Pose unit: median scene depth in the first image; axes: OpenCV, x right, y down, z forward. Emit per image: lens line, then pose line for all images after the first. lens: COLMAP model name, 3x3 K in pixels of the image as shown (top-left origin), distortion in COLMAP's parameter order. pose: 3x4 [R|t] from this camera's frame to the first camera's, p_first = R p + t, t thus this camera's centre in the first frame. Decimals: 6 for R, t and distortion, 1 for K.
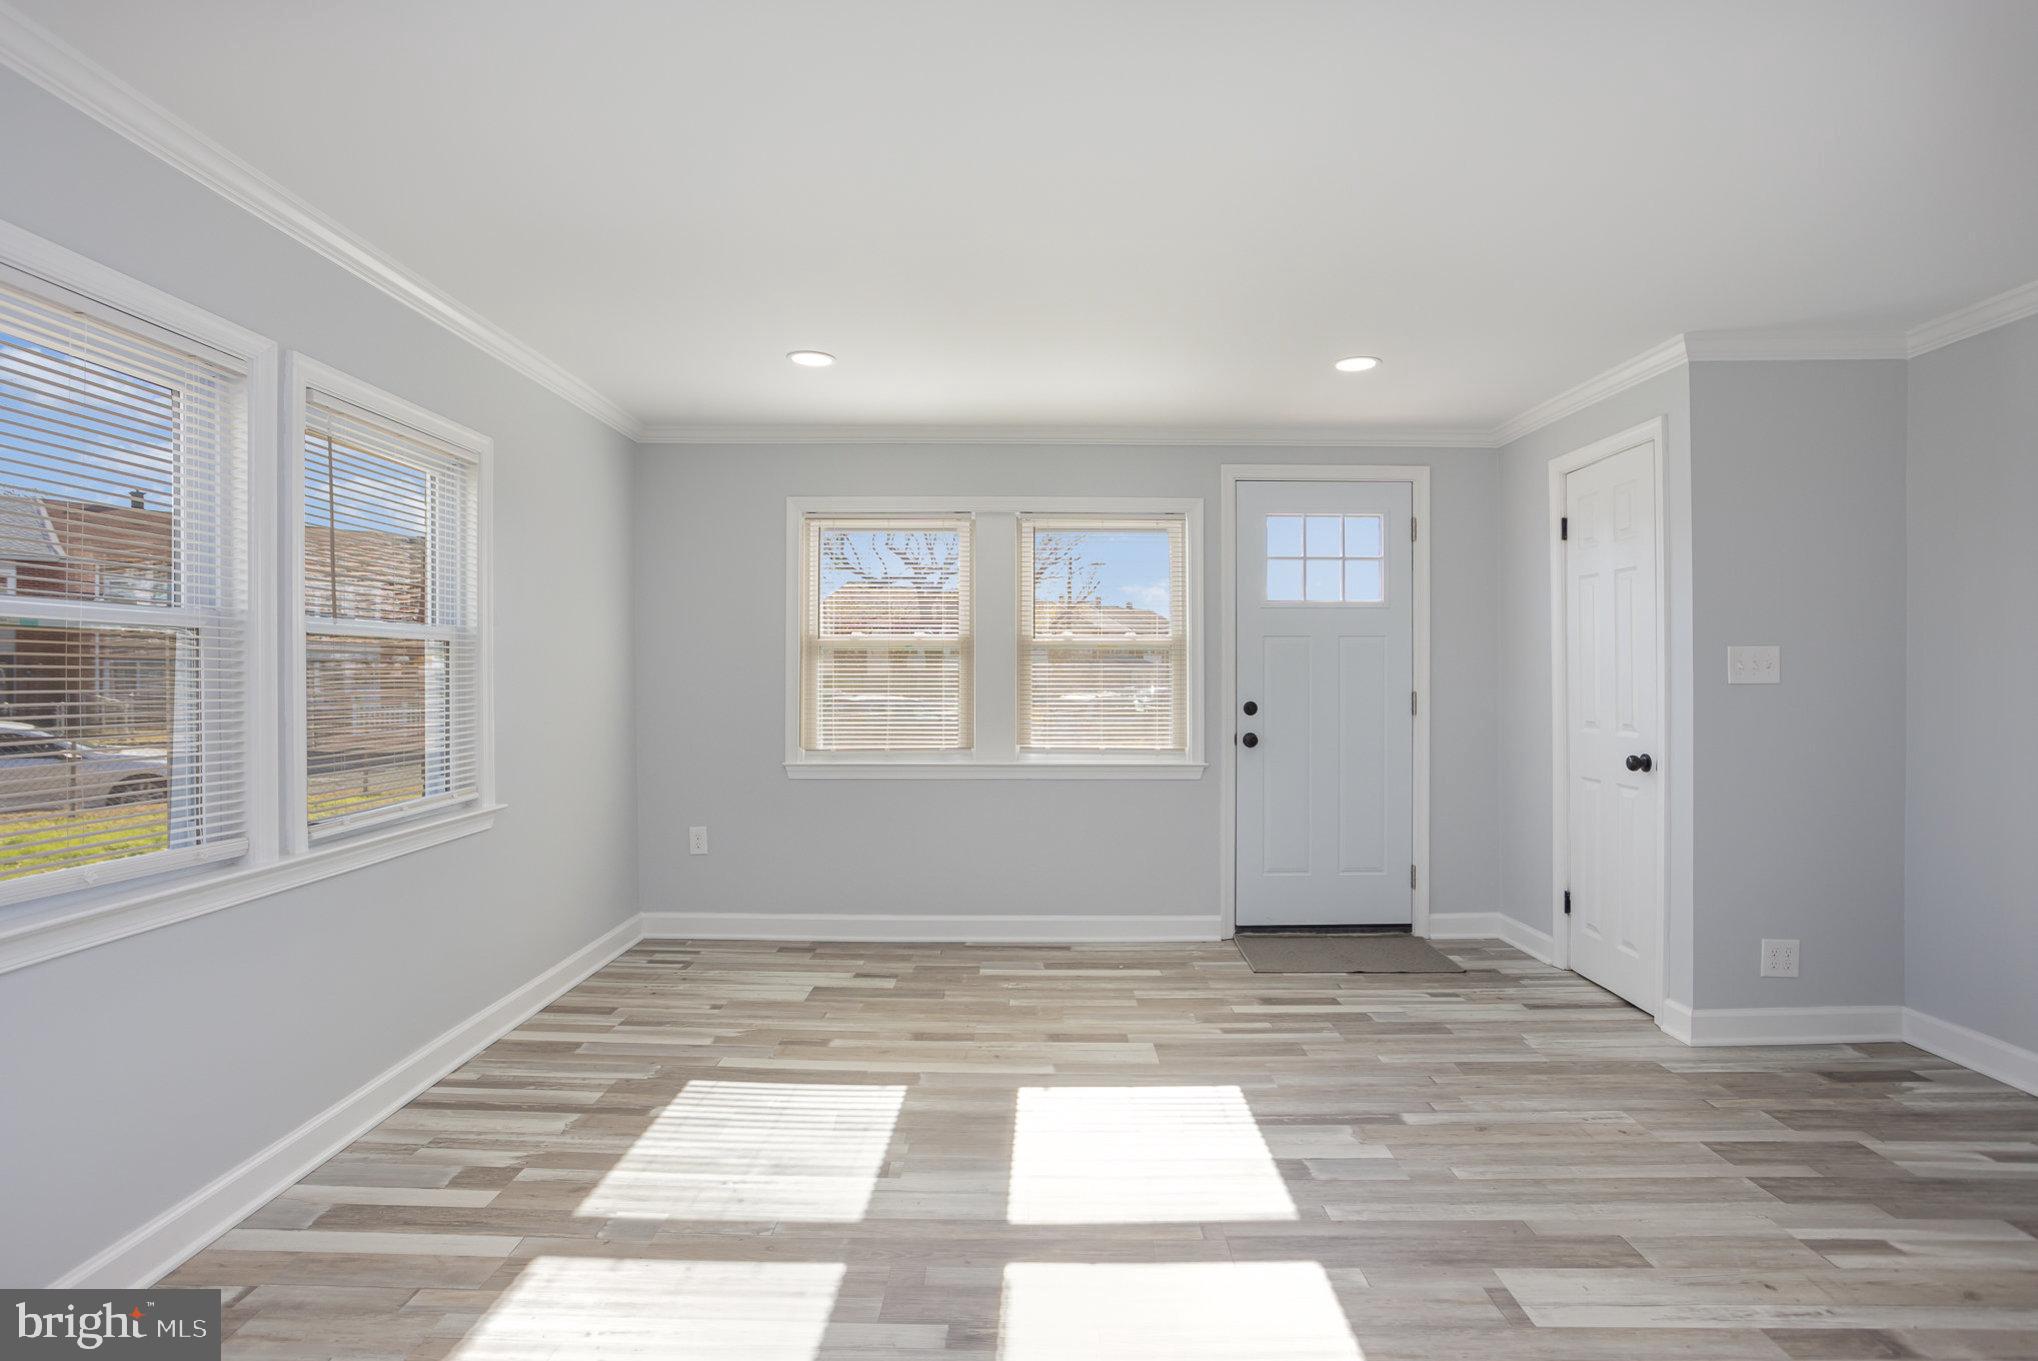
lens RADIAL K [[1005.5, 0, 1017.3], [0, 1005.5, 675.1], [0, 0, 1]] dist [-0.061799, 0.033966]
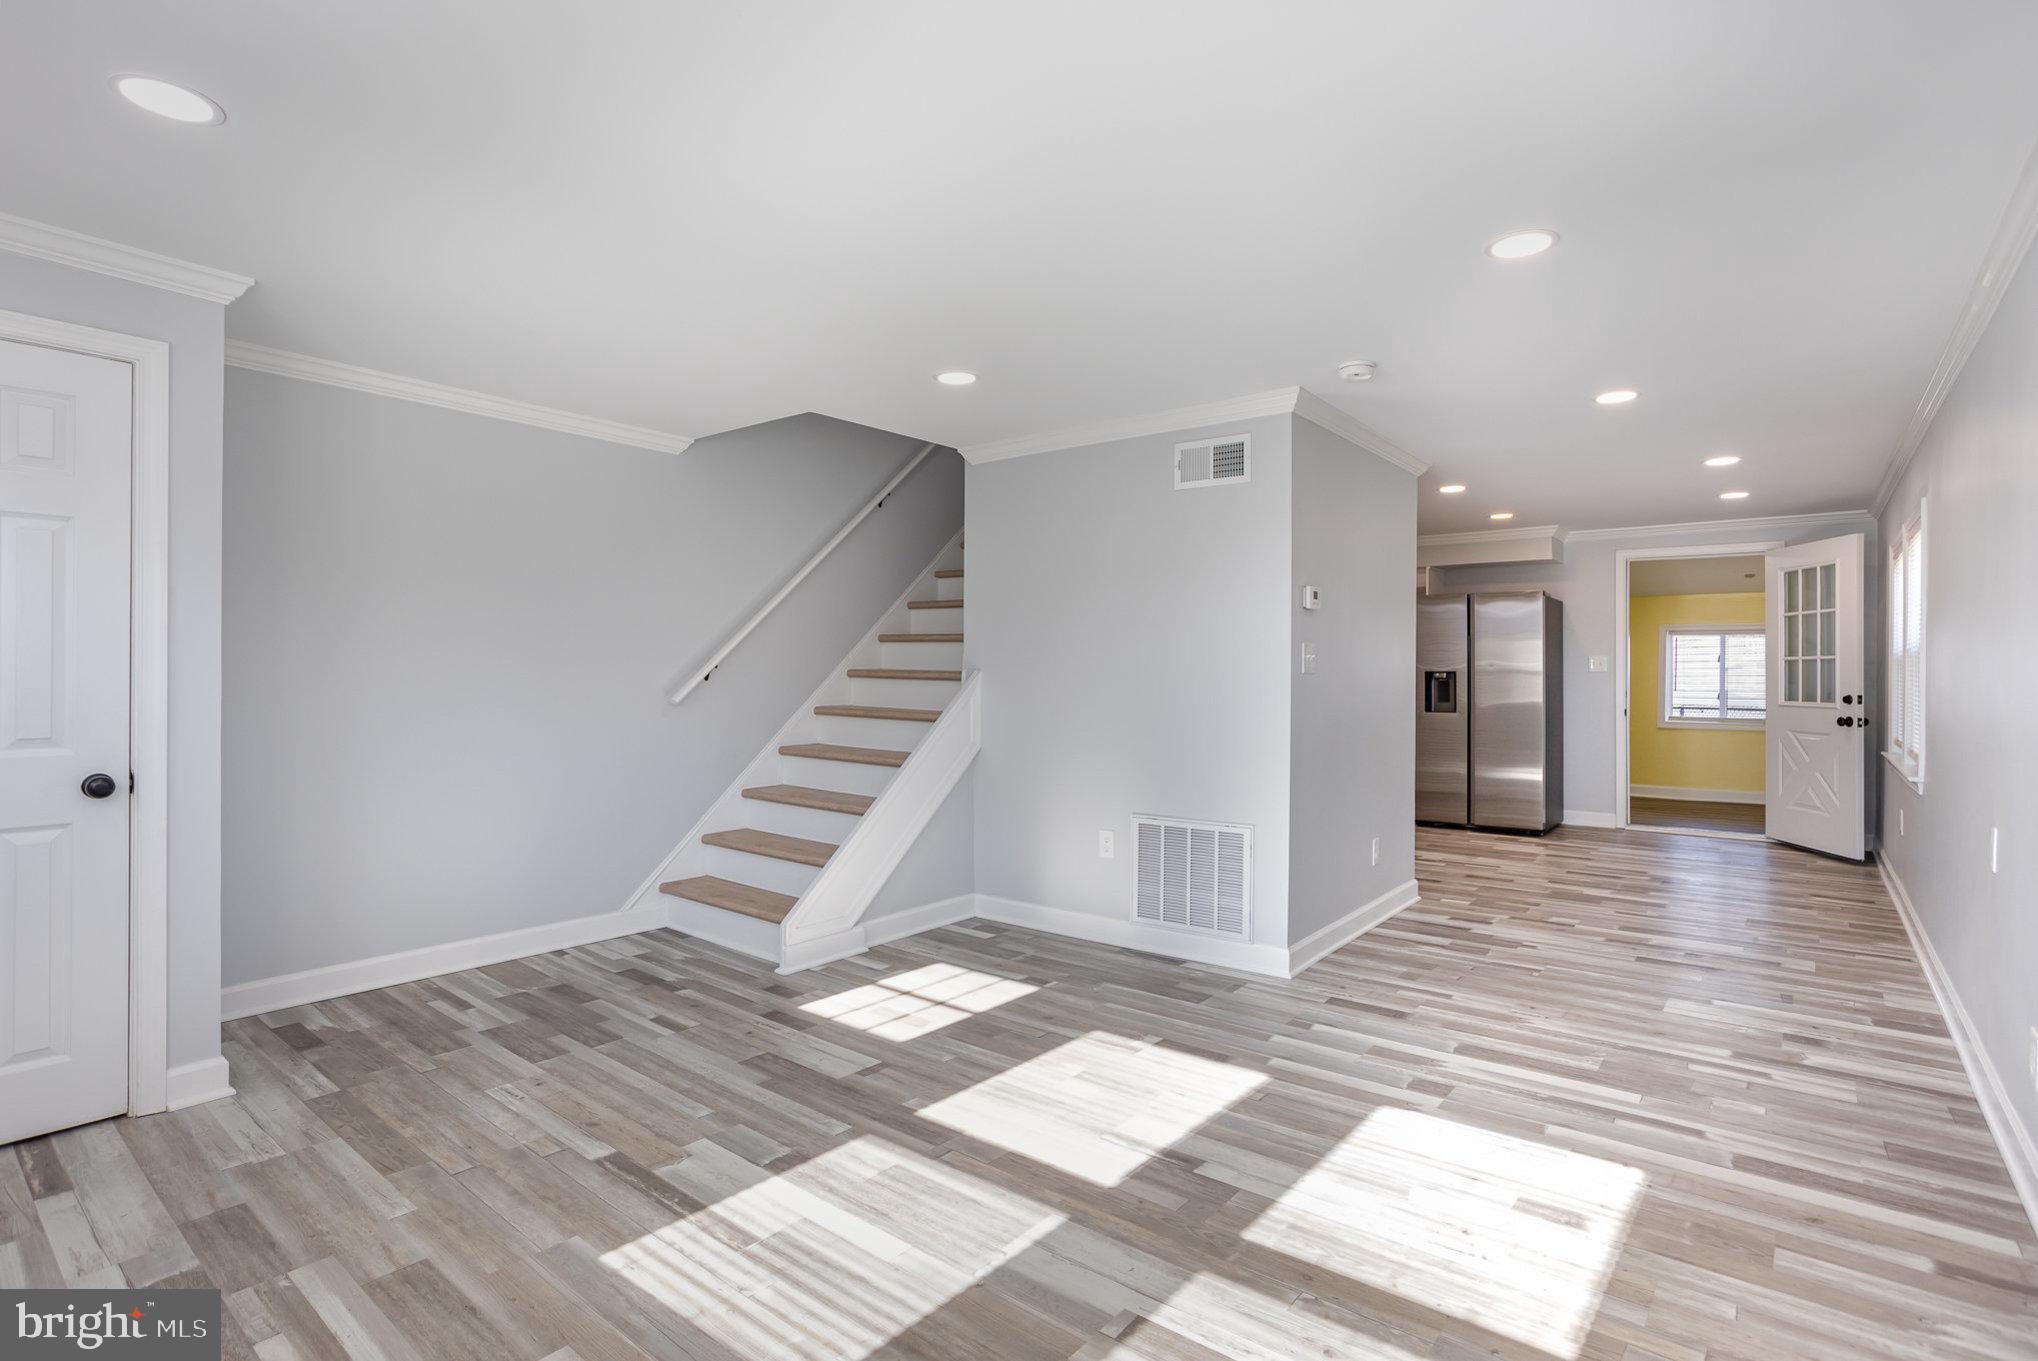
lens RADIAL K [[1005.5, 0, 1017.3], [0, 1005.5, 675.1], [0, 0, 1]] dist [-0.061799, 0.033966]
pose [[-0.785315, -0.004996, 0.619076, -0.398136], [-0.002957, 0.999986, 0.004319, -0.002449], [-0.619089, 0.001561, -0.785319, 1.239801]]
